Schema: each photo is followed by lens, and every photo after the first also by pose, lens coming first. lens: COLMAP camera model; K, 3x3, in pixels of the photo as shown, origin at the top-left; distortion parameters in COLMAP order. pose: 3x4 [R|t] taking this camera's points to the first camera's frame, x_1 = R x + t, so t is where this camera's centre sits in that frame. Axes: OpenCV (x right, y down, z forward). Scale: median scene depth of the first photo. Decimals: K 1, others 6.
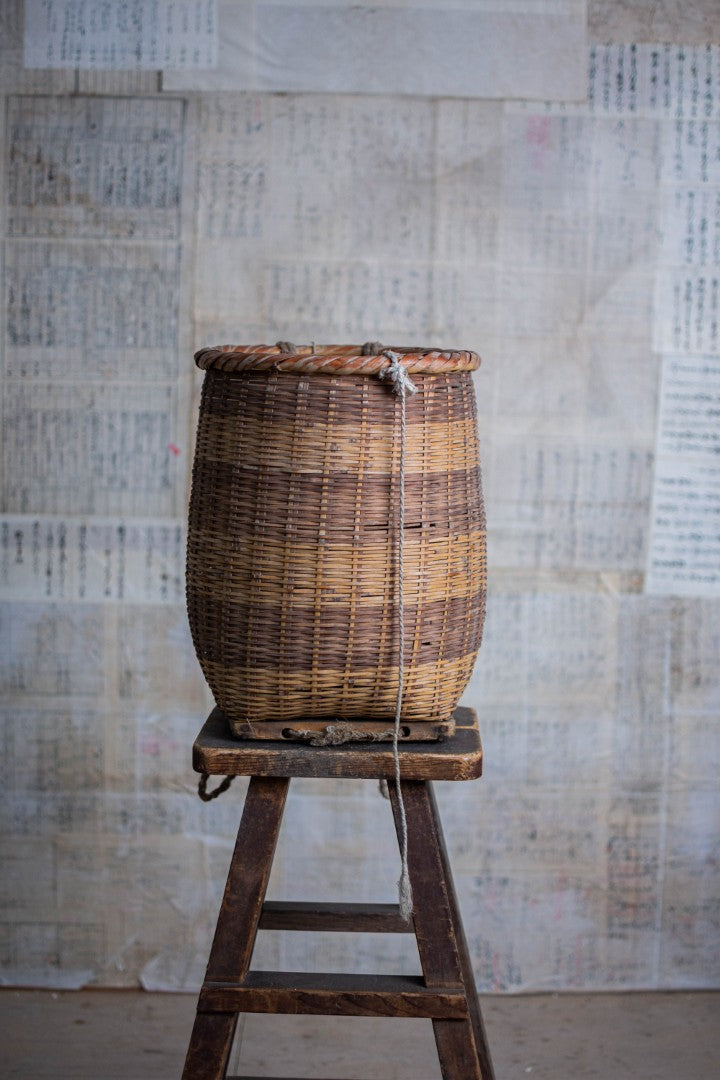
lens RADIAL K [[1597.7, 0, 350.6], [0, 1597.7, 538.8], [0, 0, 1]] dist [-0.120895, 0.000000]
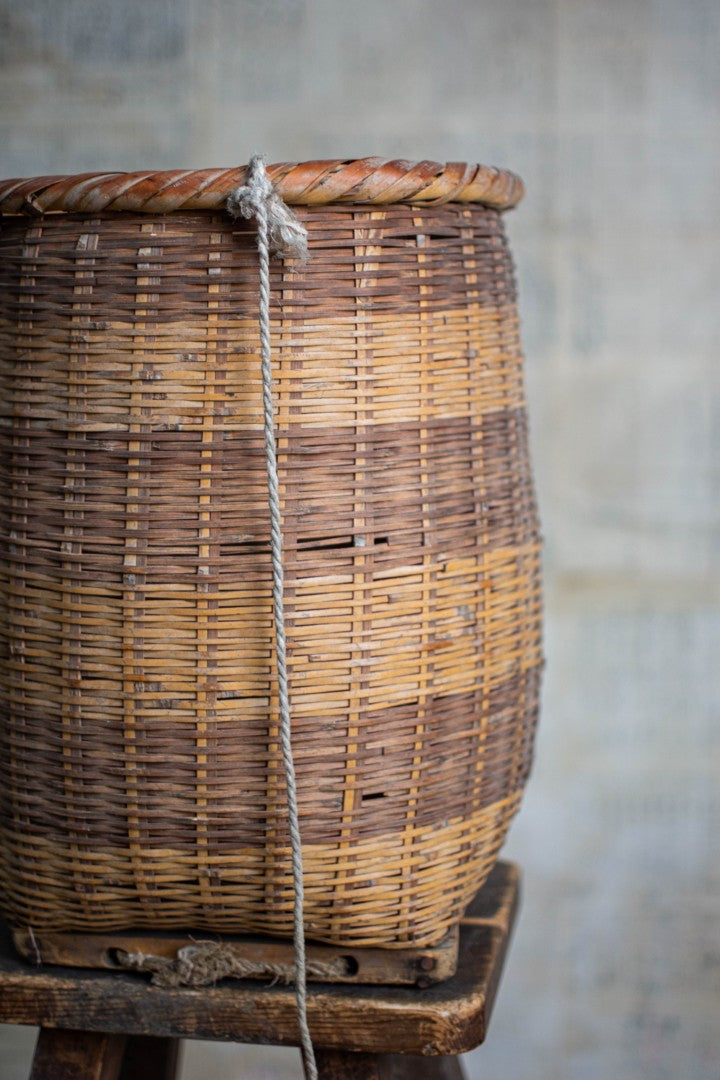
lens RADIAL K [[1475.5, 0, 293.1], [0, 1475.5, 551.4], [0, 0, 1]] dist [-0.123303, 0.000000]
pose [[0.980107, -0.003527, -0.198440, 0.111347], [0.011338, 0.999204, 0.038237, -0.022008], [0.198147, -0.039726, 0.979367, 0.590601]]
